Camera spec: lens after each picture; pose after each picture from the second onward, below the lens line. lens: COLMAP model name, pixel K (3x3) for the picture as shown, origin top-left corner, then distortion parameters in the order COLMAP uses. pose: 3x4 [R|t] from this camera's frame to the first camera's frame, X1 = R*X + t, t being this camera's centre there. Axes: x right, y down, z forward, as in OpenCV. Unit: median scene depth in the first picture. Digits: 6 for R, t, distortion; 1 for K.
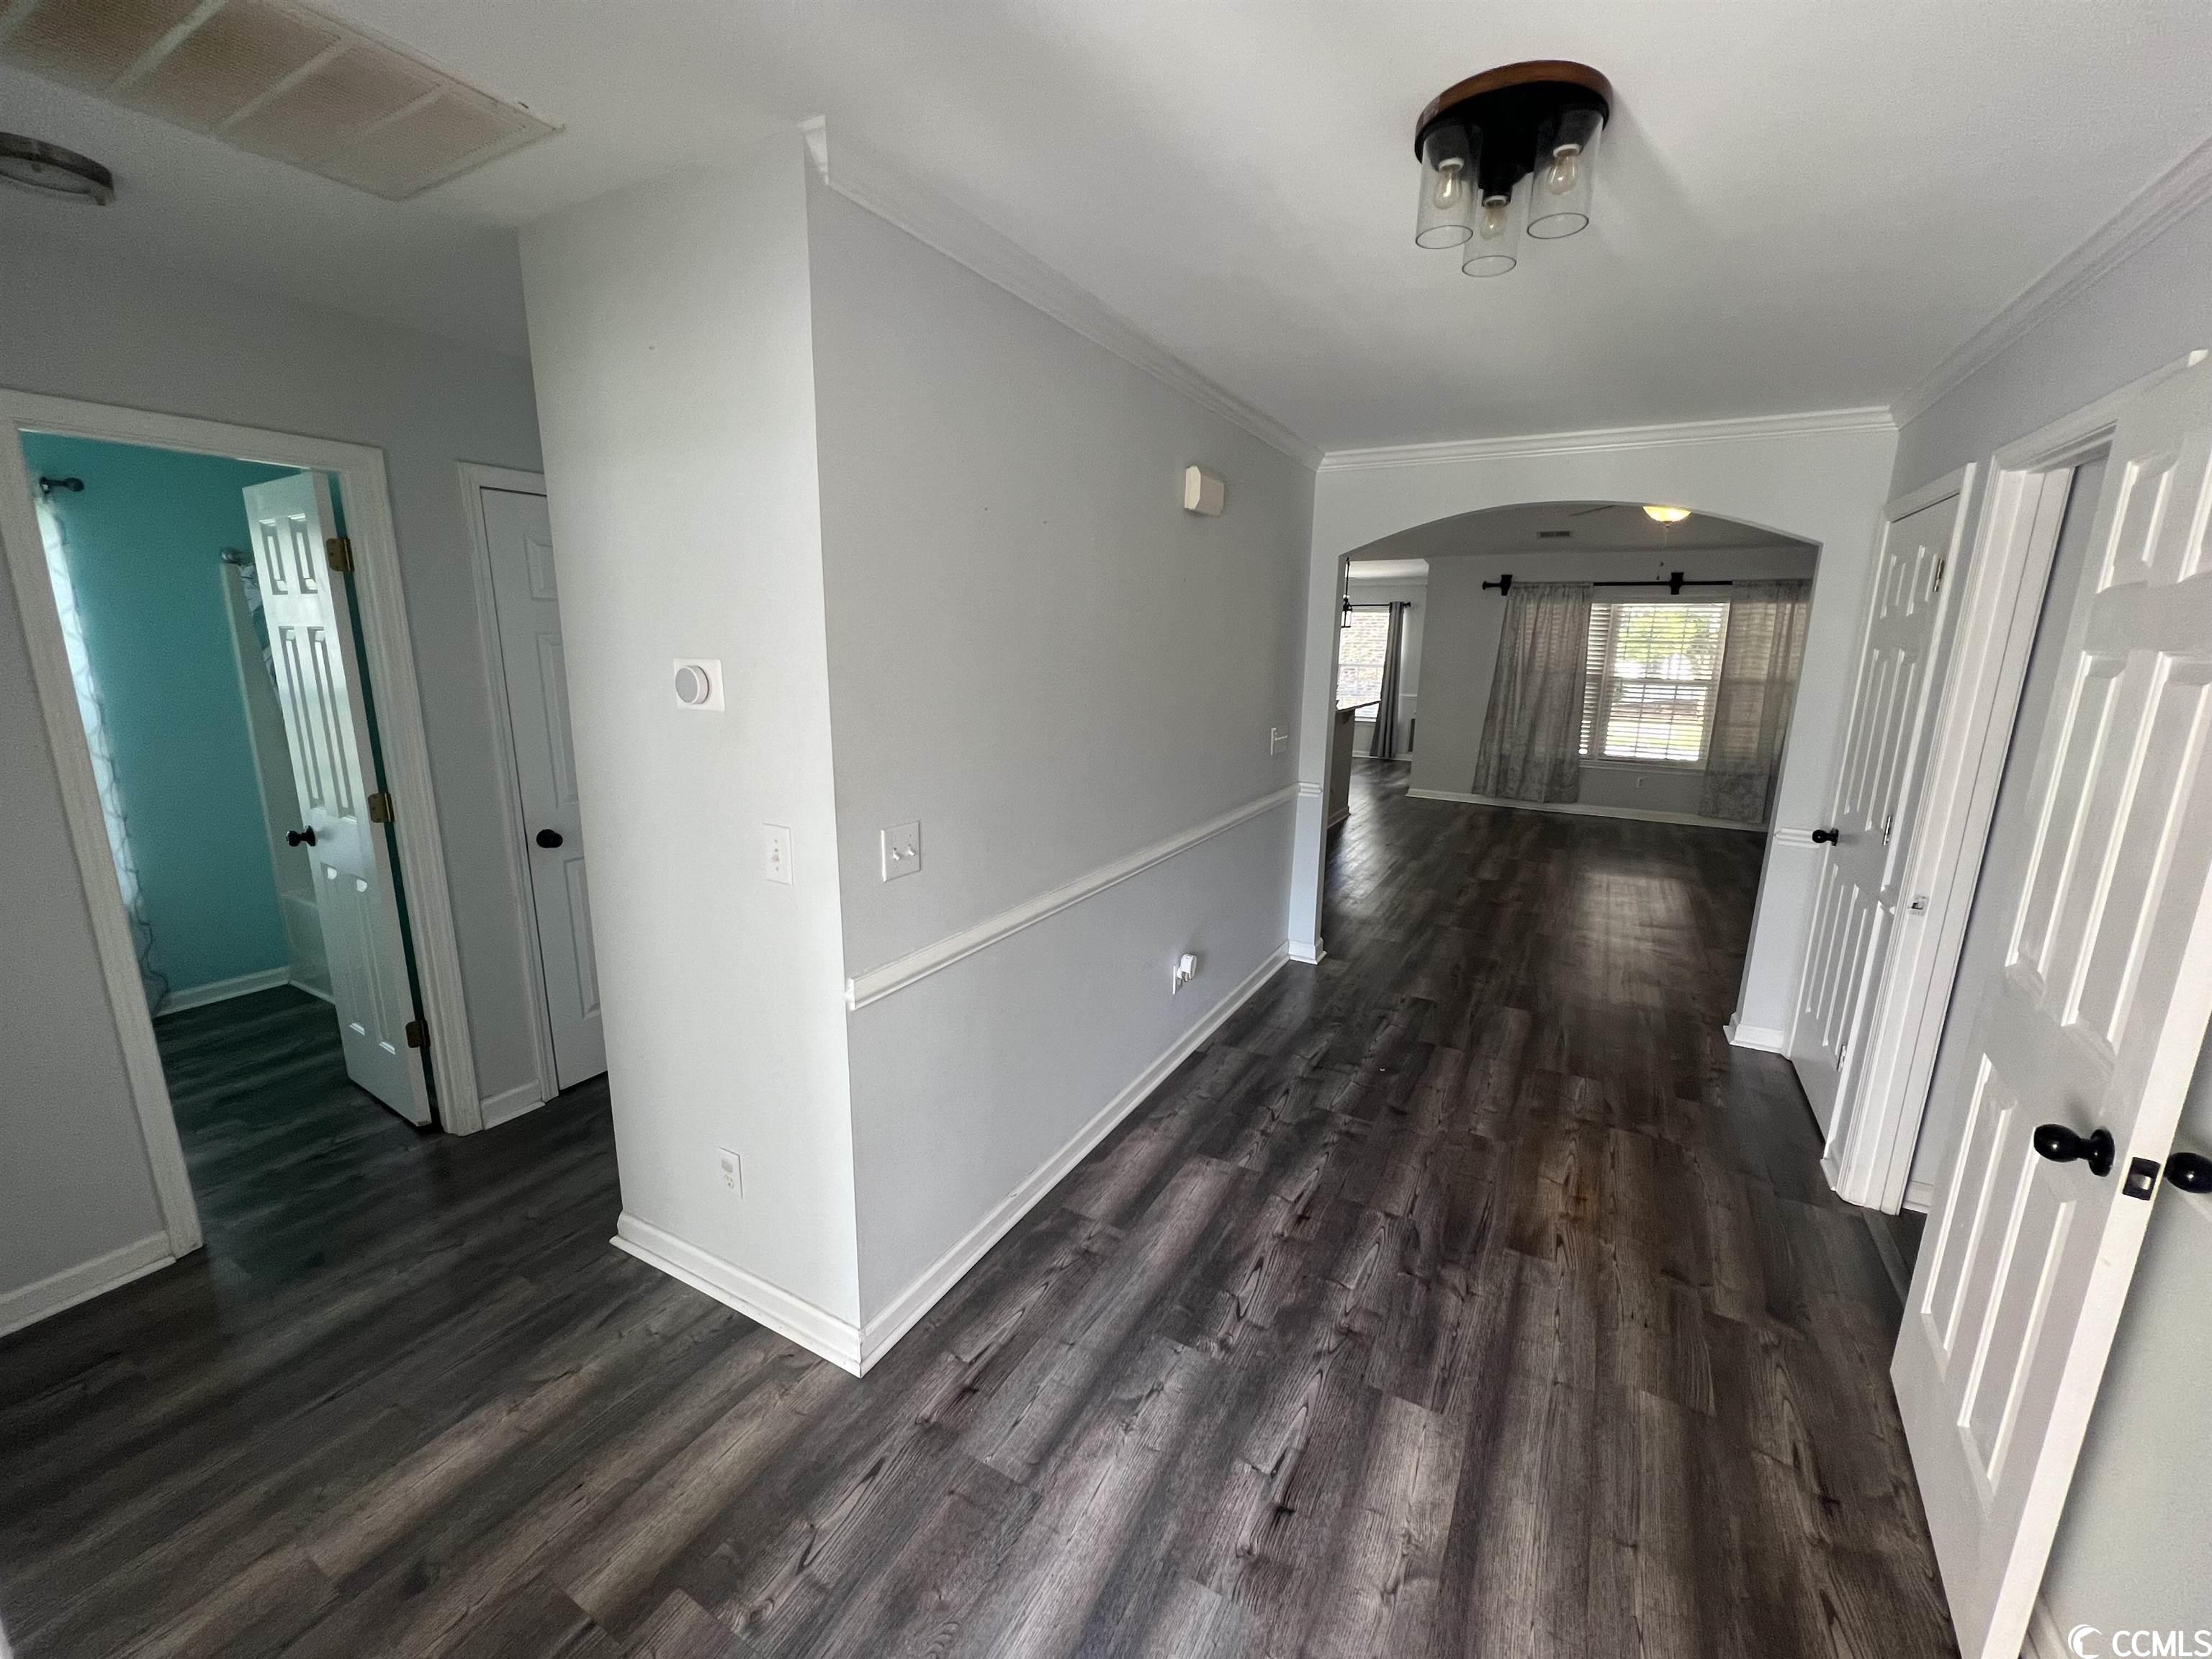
lens RADIAL K [[884.8, 0, 1110.3], [0, 884.8, 828.0], [0, 0, 1]] dist [-0.000213, -0.000269]
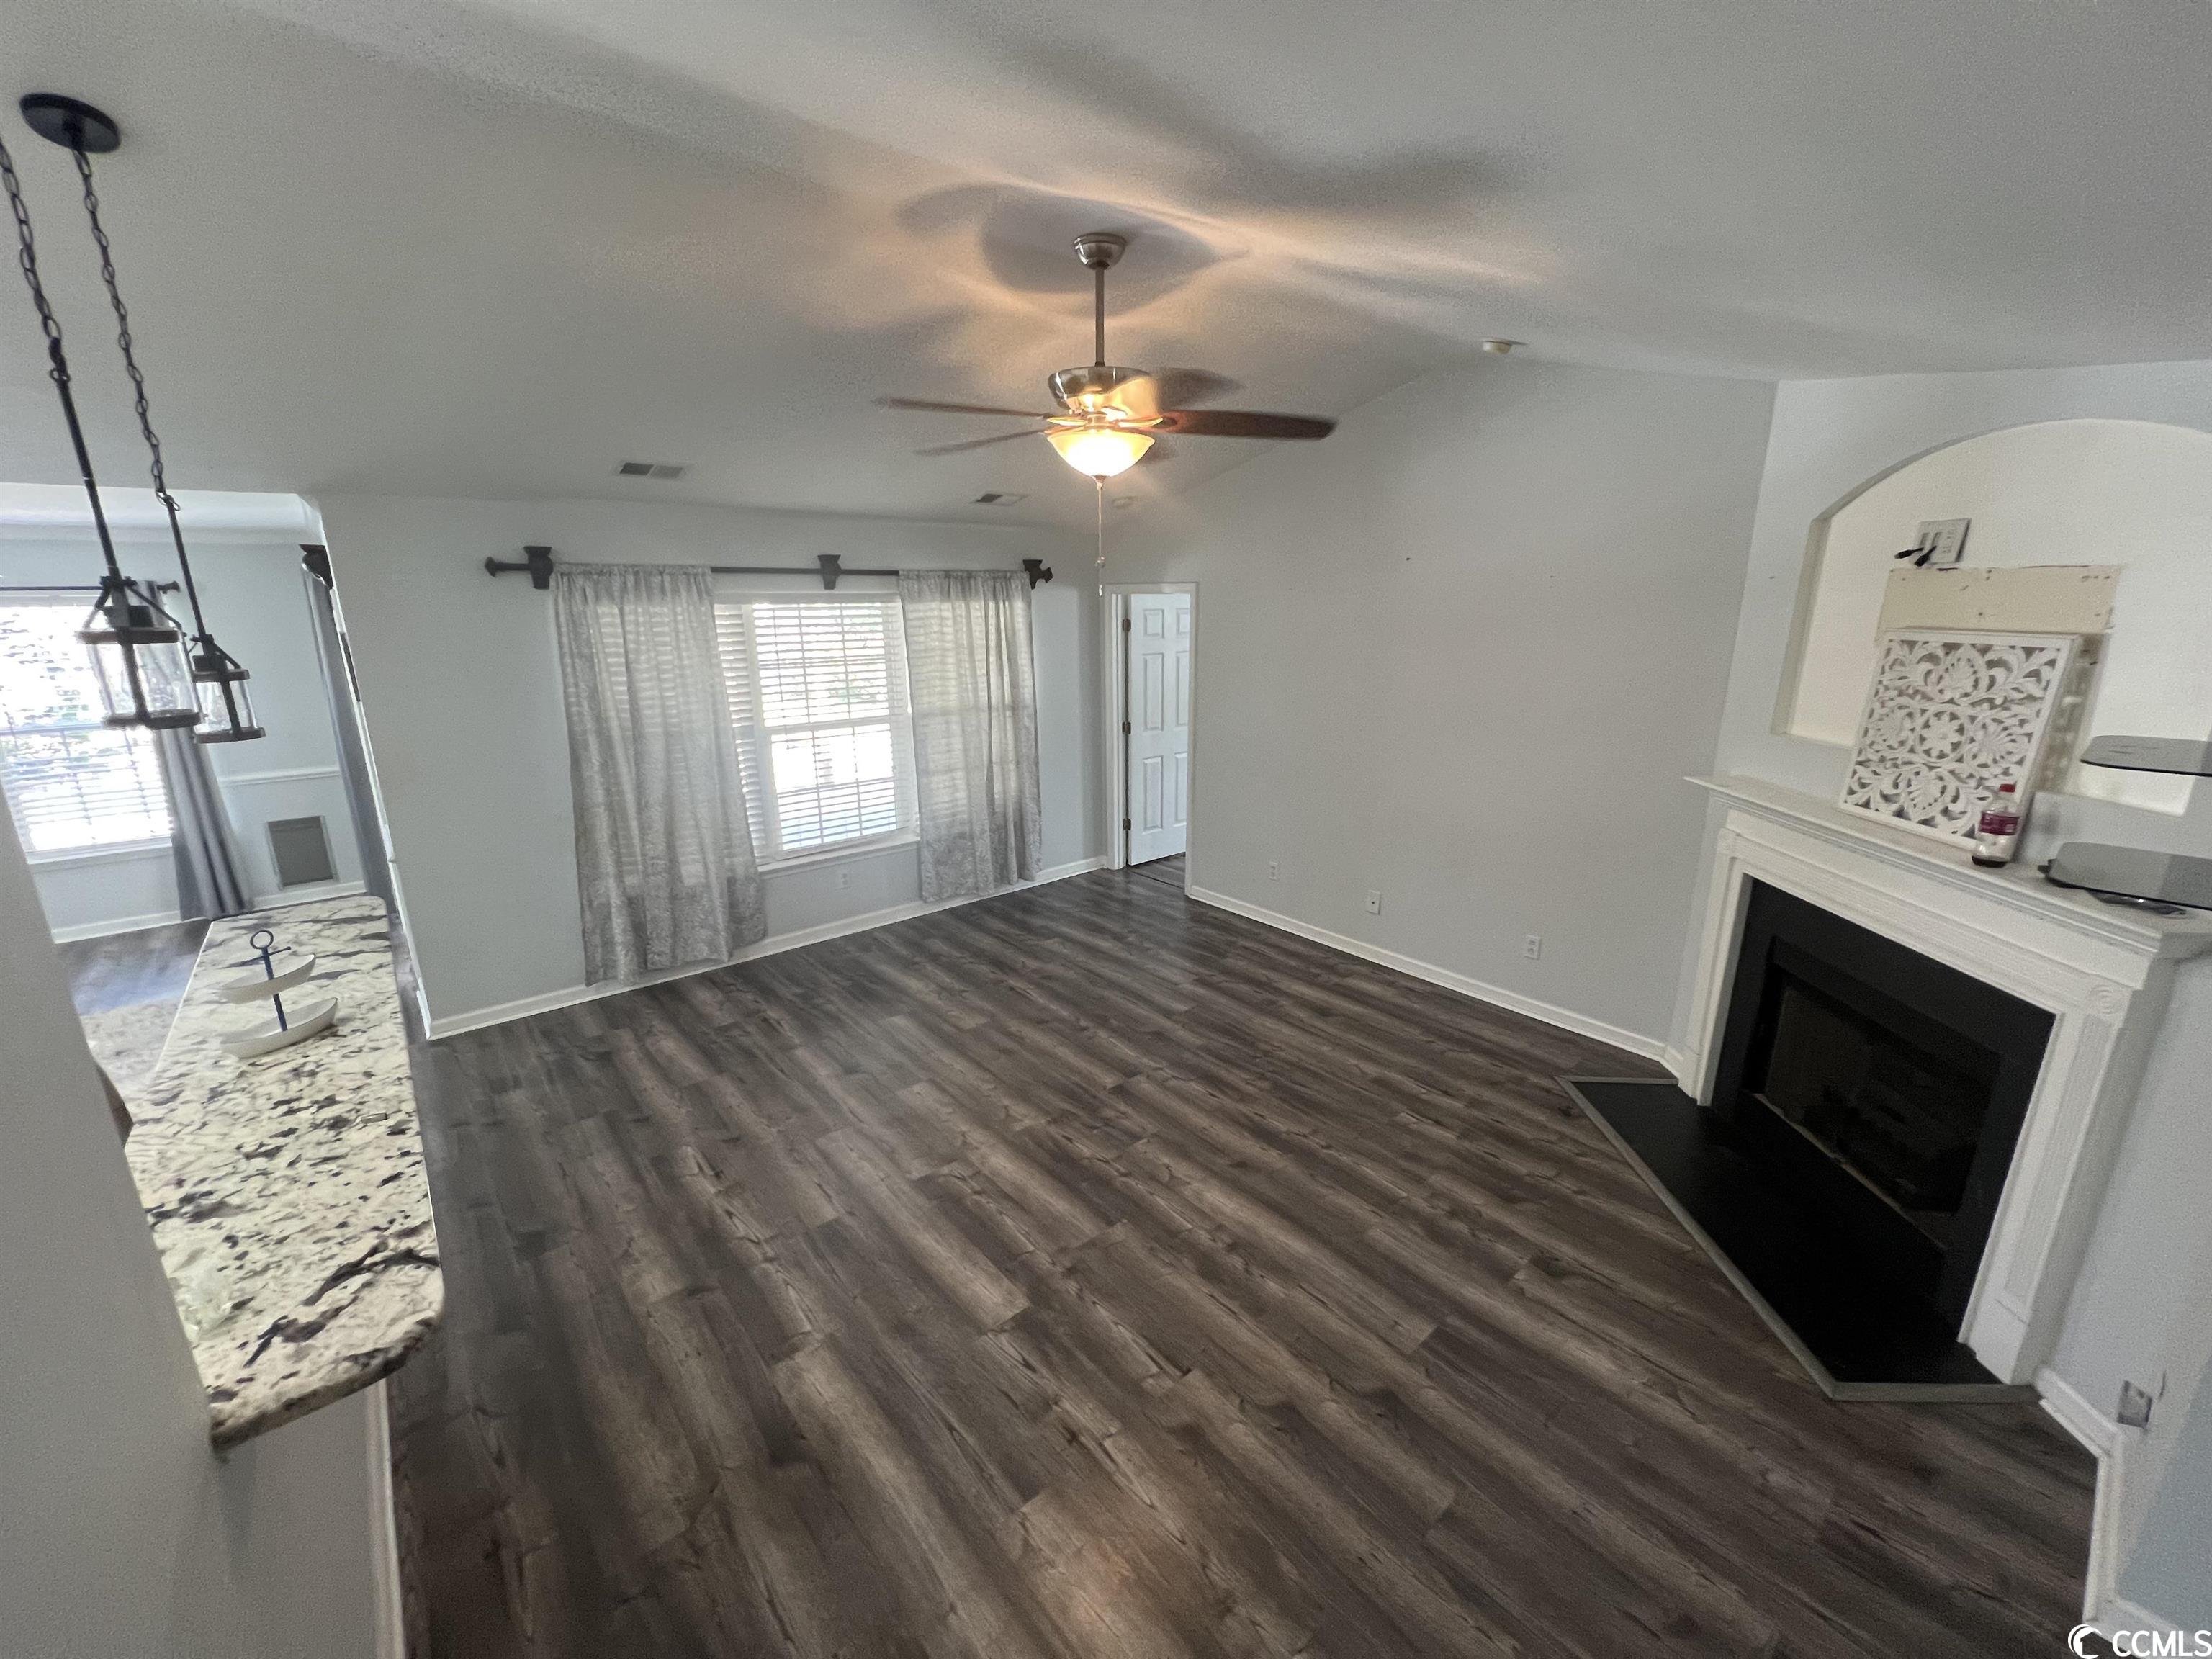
lens RADIAL K [[884.8, 0, 1110.3], [0, 884.8, 828.0], [0, 0, 1]] dist [-0.000213, -0.000269]
pose [[0.347869, -0.256720, 0.901710, 0.089642], [0.207657, 0.958990, 0.192916, -0.170891], [-0.914257, 0.120137, 0.386913, 0.560359]]
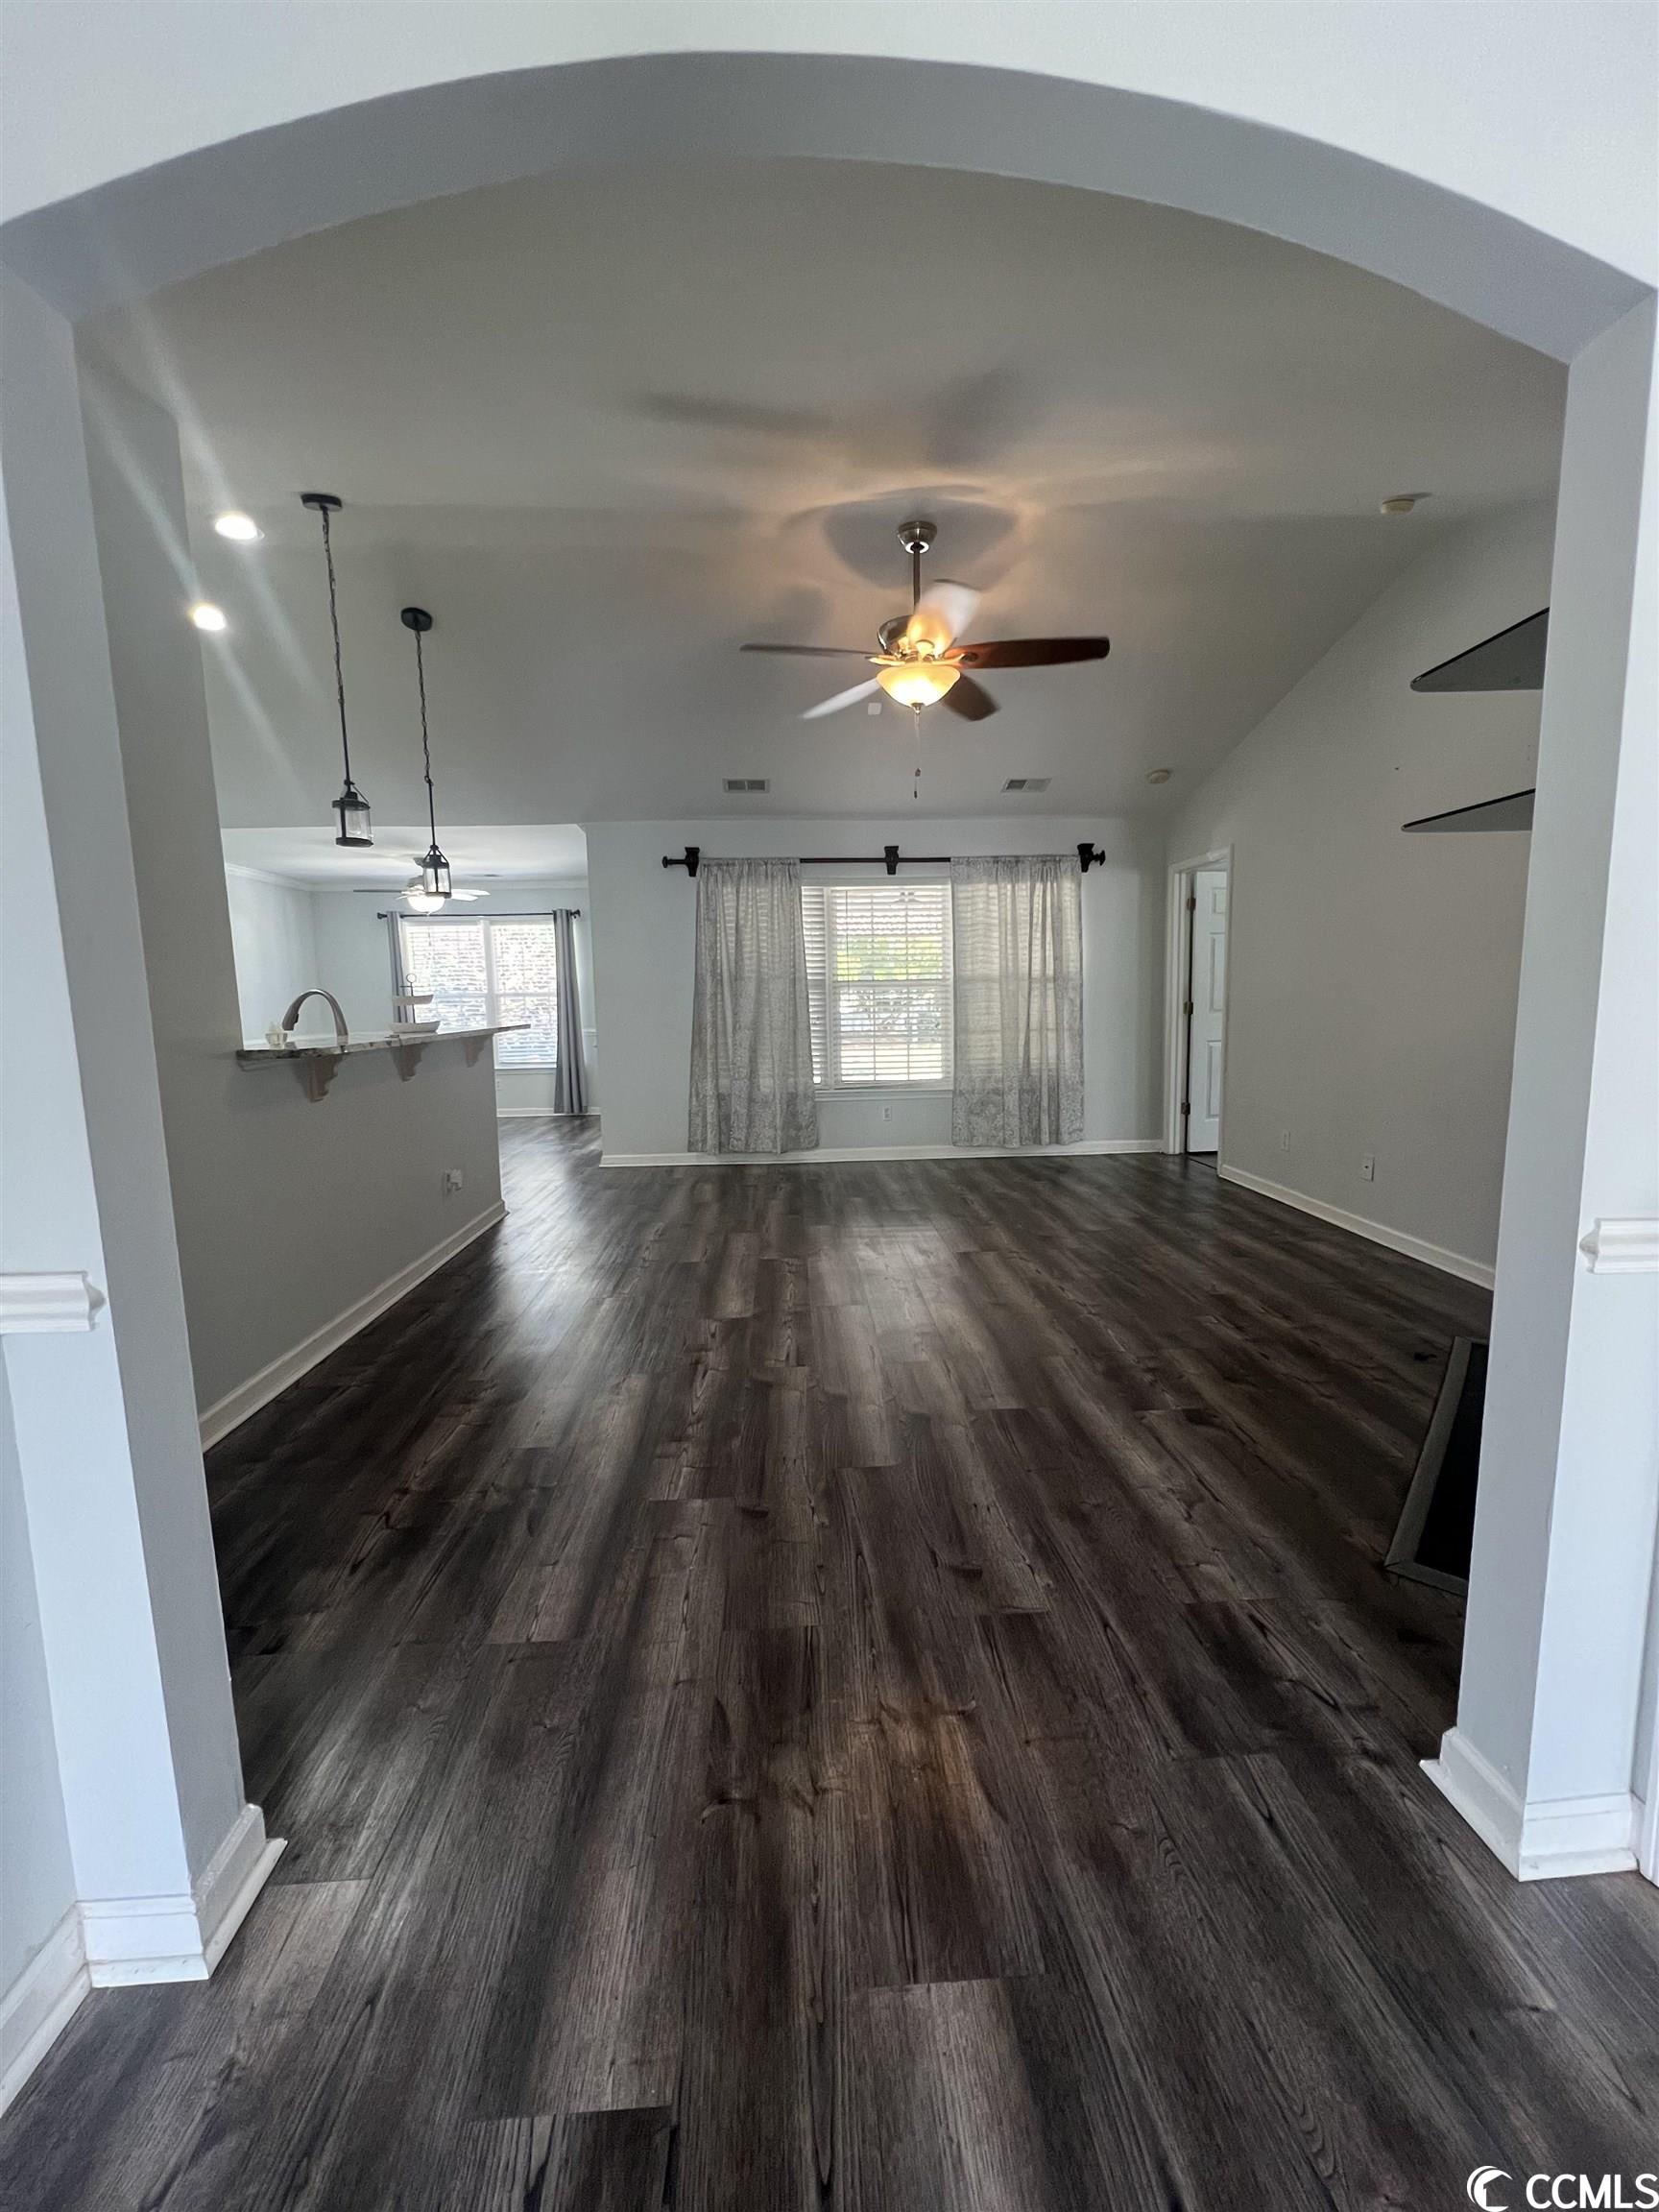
lens RADIAL K [[884.8, 0, 829.5], [0, 884.8, 1106.0], [0, 0, 1]] dist [-0.000213, -0.000269]
pose [[0.847057, -0.098061, 0.522378, 0.146653], [0.144010, 0.988413, -0.047972, -0.026937], [-0.511621, 0.115862, 0.851364, 0.355299]]
